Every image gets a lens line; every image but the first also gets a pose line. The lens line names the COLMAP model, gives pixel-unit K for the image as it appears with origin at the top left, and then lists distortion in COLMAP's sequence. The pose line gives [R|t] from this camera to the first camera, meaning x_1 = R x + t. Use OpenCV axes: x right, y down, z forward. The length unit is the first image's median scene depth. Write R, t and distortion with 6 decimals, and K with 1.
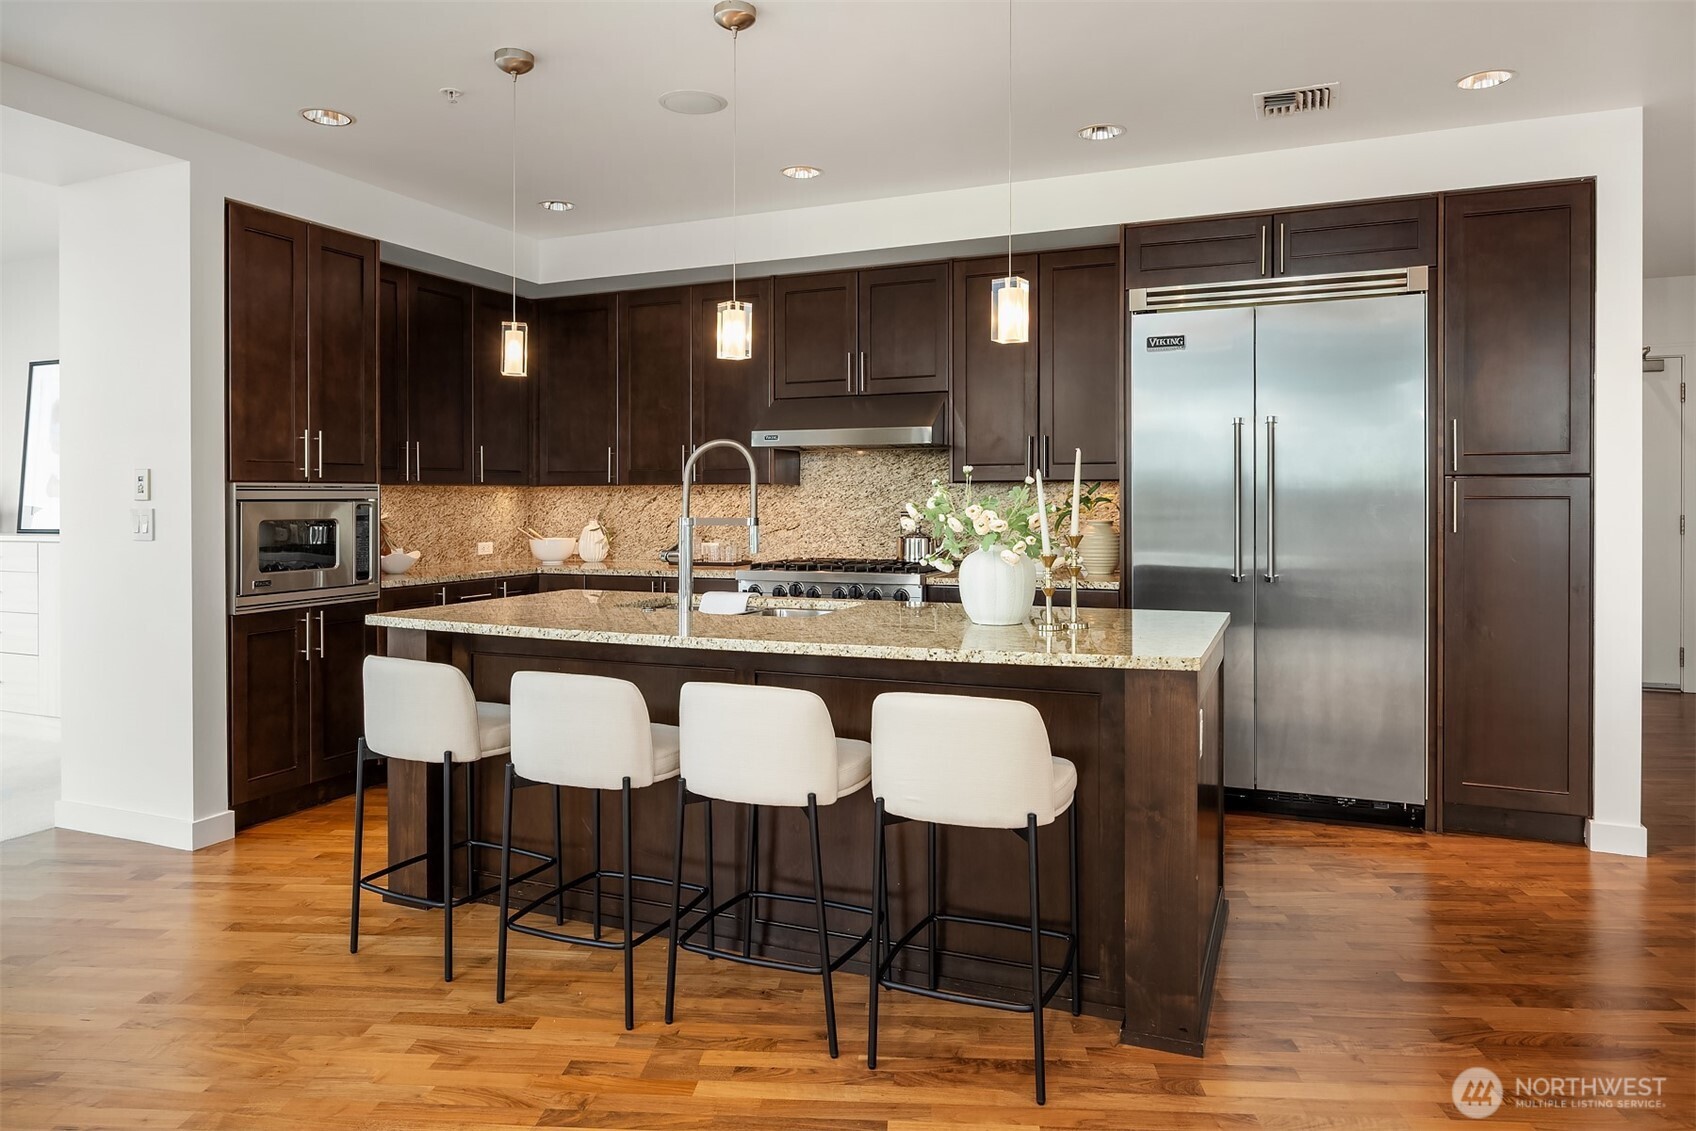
lens RADIAL K [[1066.9, 0, 870.2], [0, 1066.9, 524.1], [0, 0, 1]] dist [-0.010463, -0.002283]
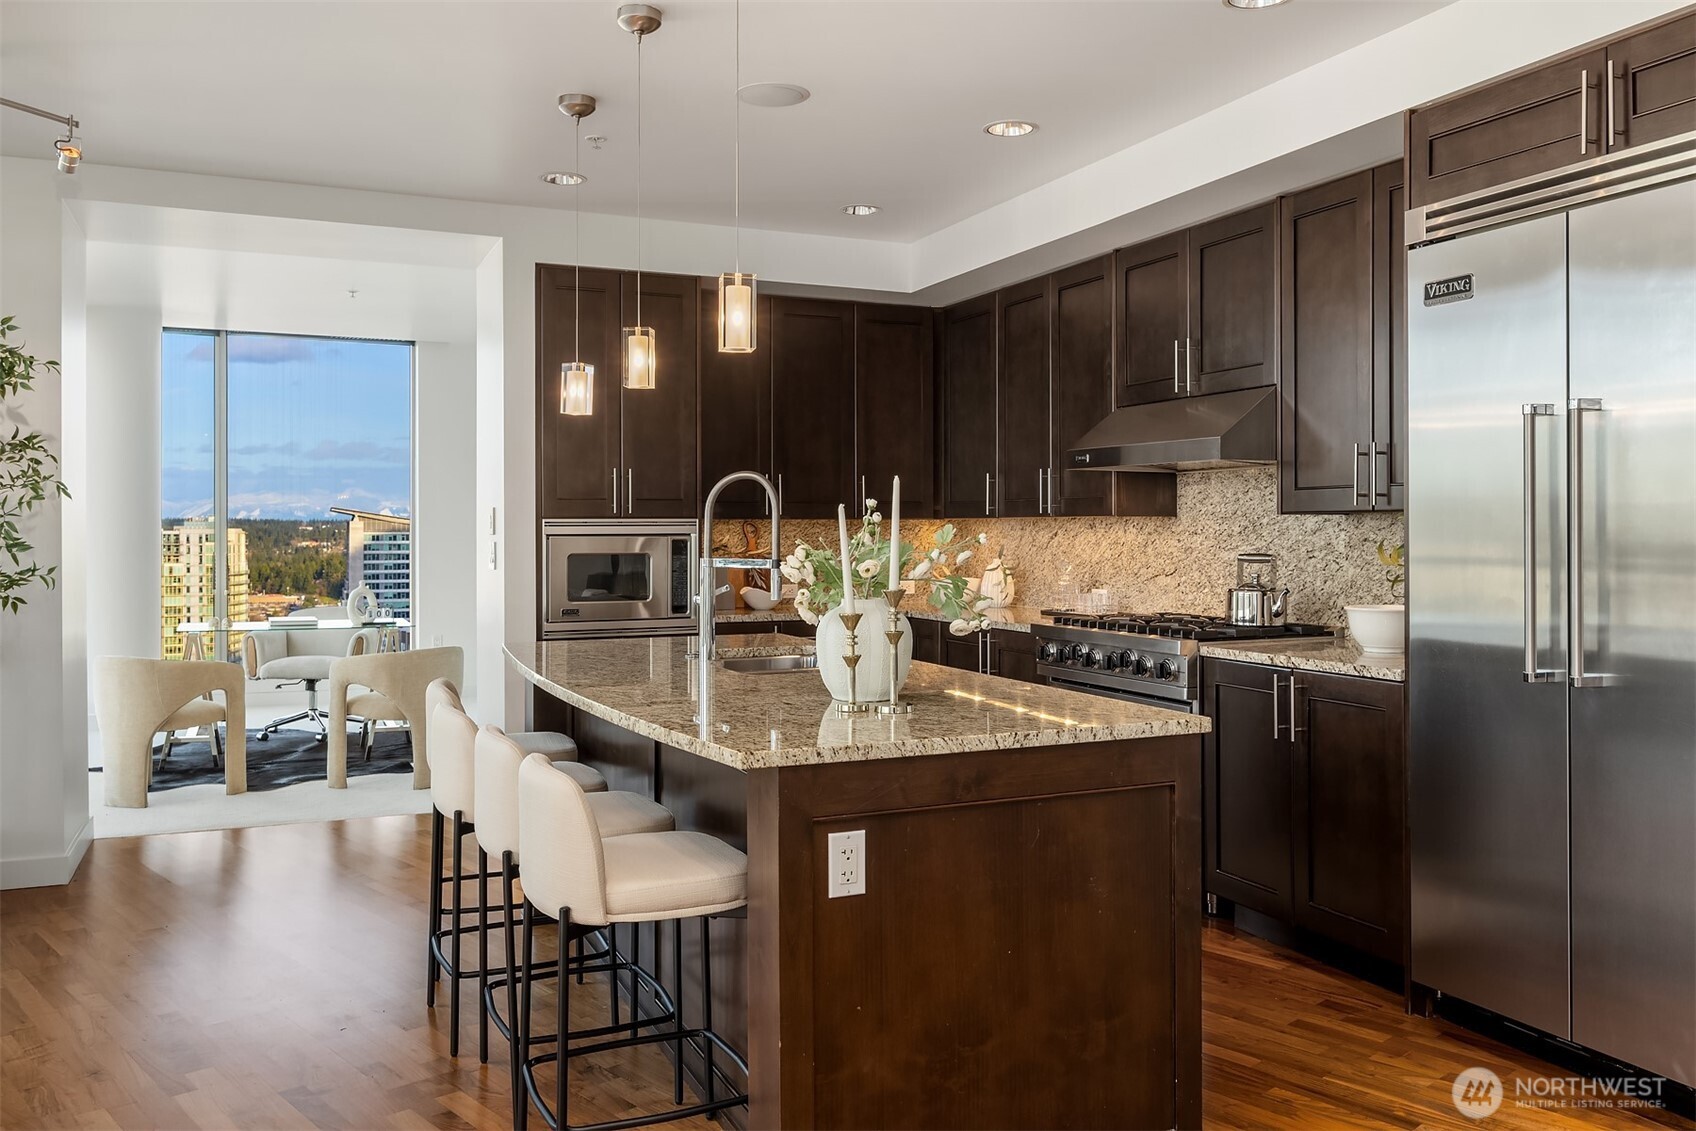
lens RADIAL K [[1370.2, 0, 849.8], [0, 1370.2, 551.2], [0, 0, 1]] dist [0.000424, 0.008805]
pose [[0.722002, 0.013366, -0.691762, 0.568202], [-0.018388, 0.999831, 0.000126, -0.010513], [0.691647, 0.012629, 0.722126, 0.177347]]
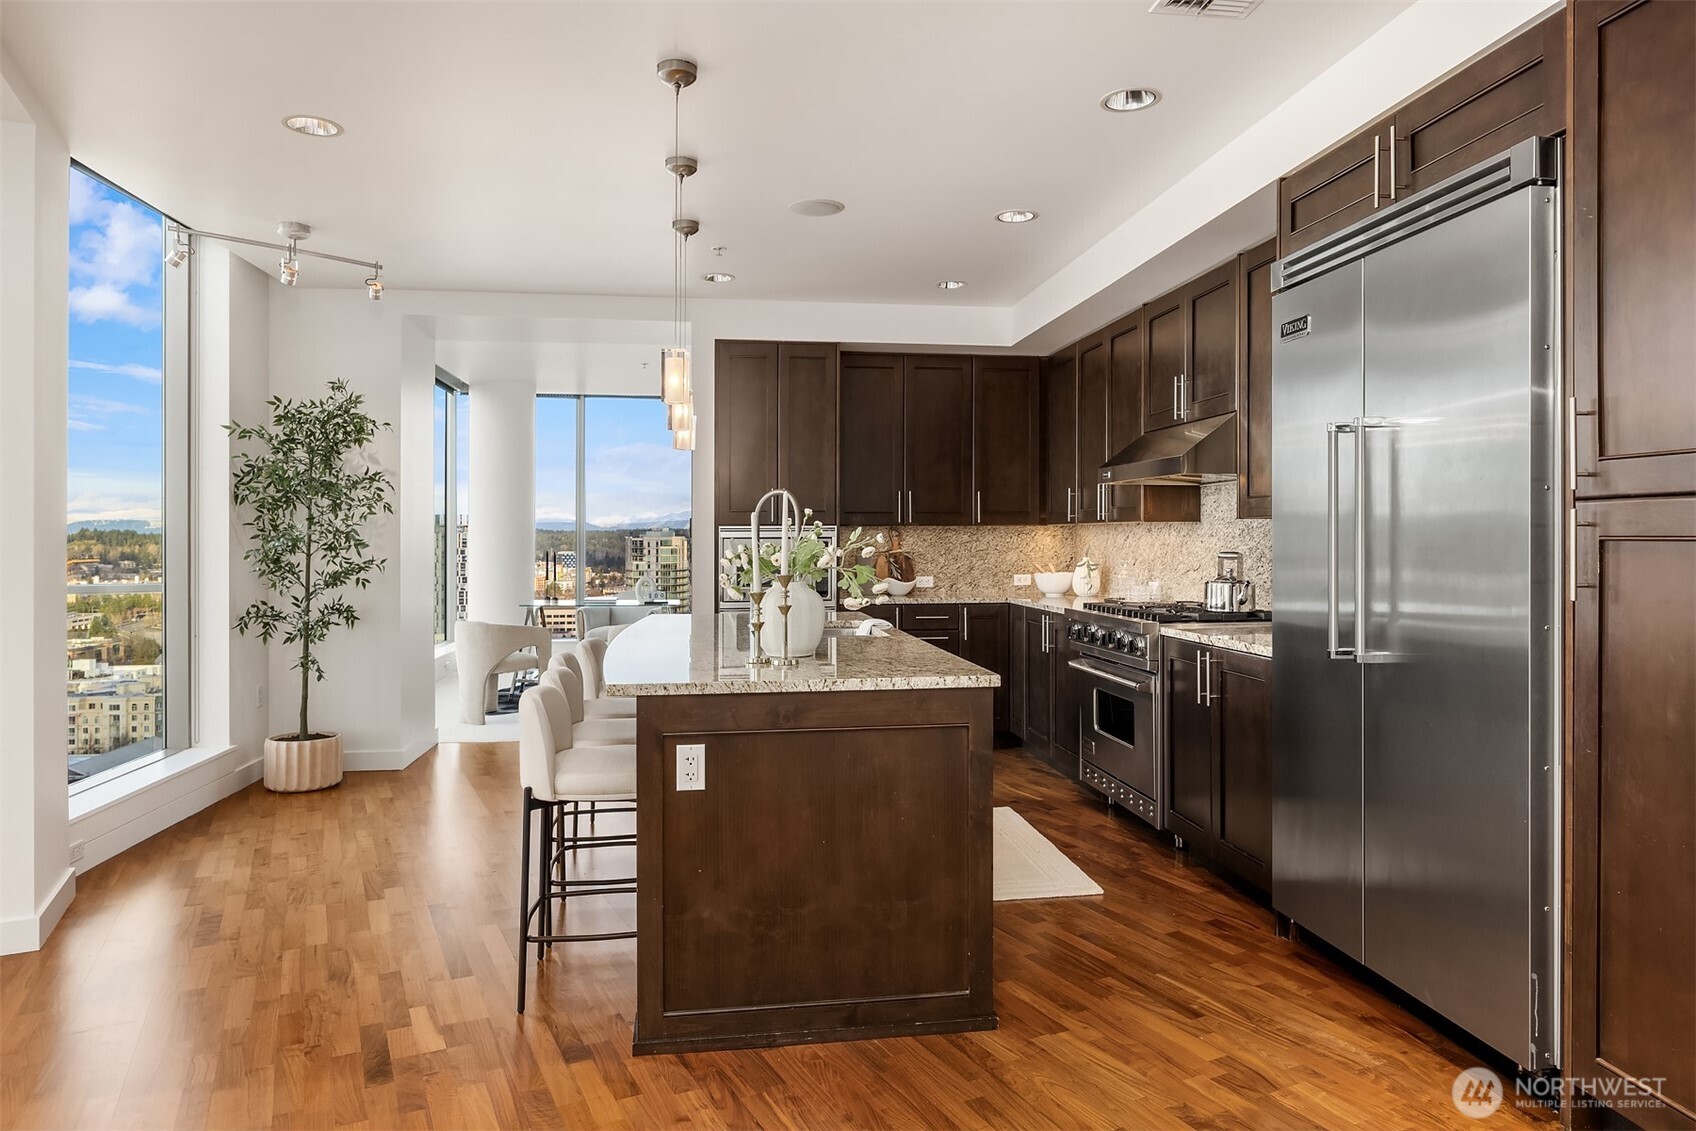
lens RADIAL K [[1099.5, 0, 848.4], [0, 1099.5, 553.2], [0, 0, 1]] dist [0.006233, 0.001234]
pose [[0.497030, 0.014216, -0.867617, 0.773514], [-0.020121, 0.999786, 0.004855, -0.010748], [0.867500, 0.015044, 0.497209, 0.344572]]
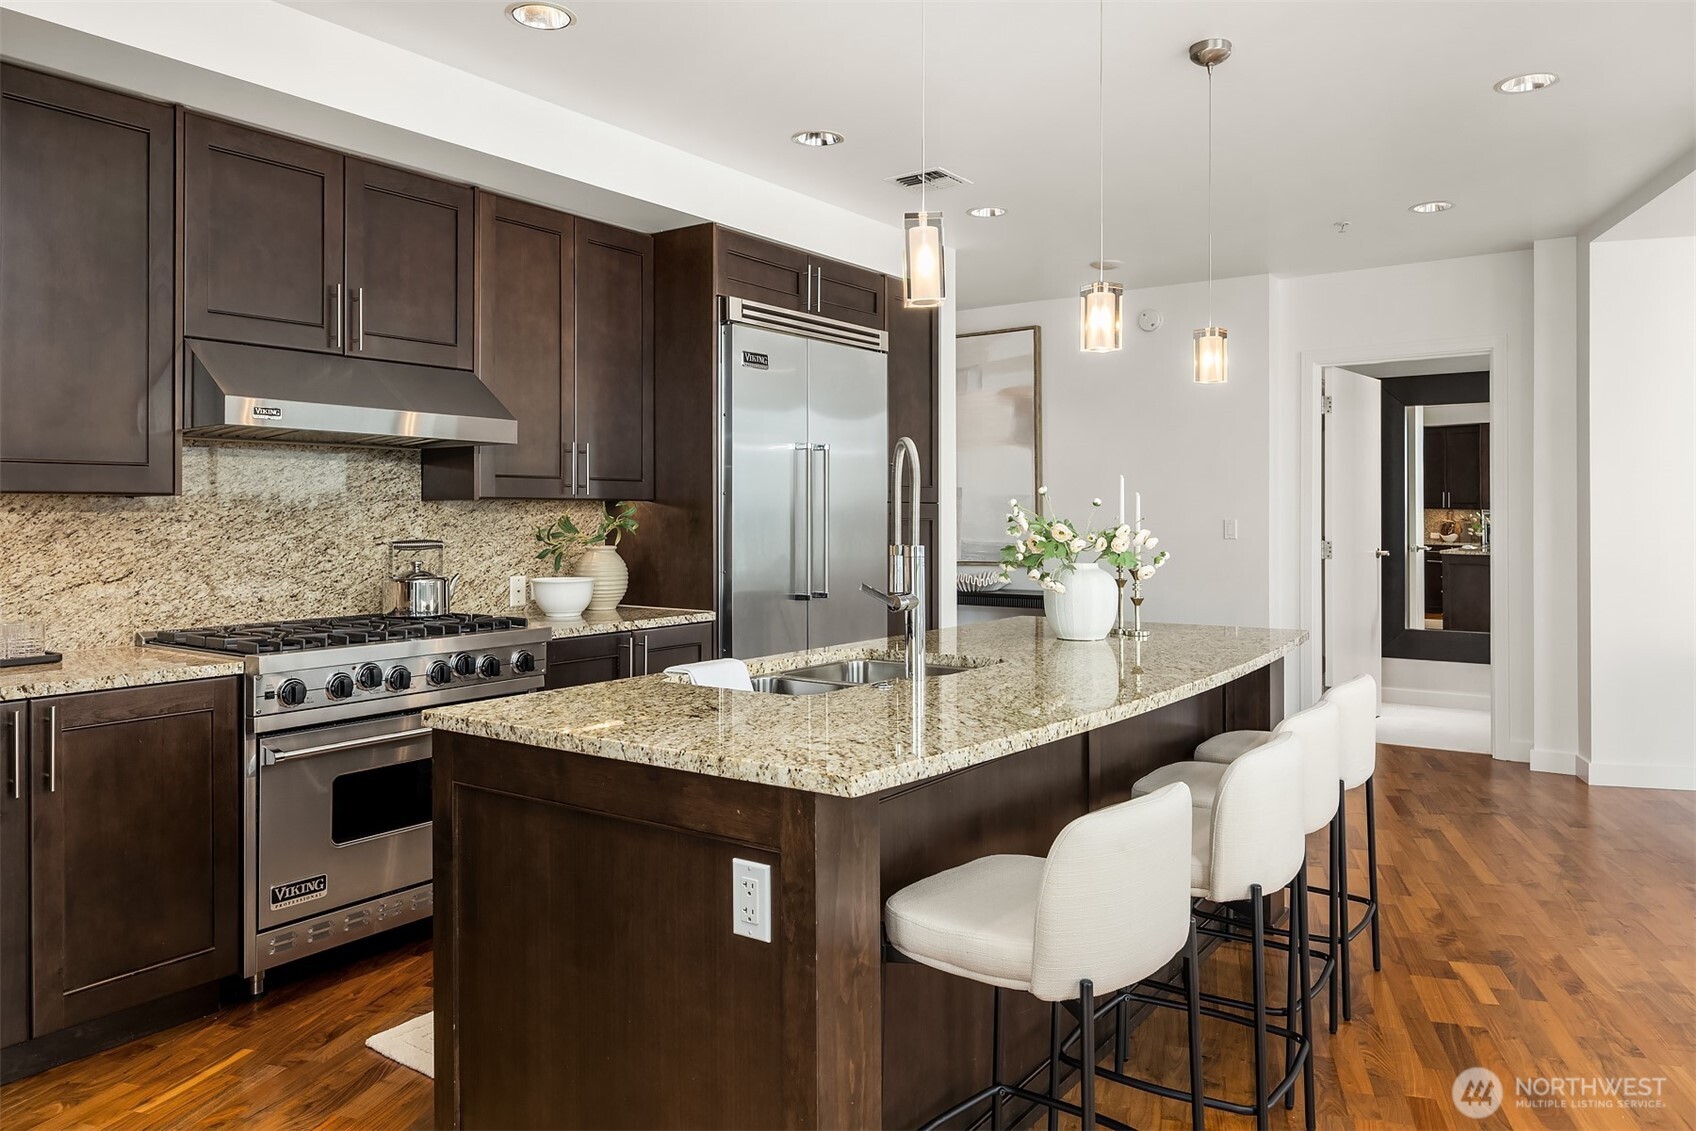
lens RADIAL K [[1138.3, 0, 853.9], [0, 1138.3, 537.0], [0, 0, 1]] dist [-0.006571, -0.000361]
pose [[0.225937, -0.014872, 0.974028, -0.700448], [0.028928, 0.999545, 0.008552, -0.014559], [-0.973712, 0.026245, 0.226264, 0.667853]]
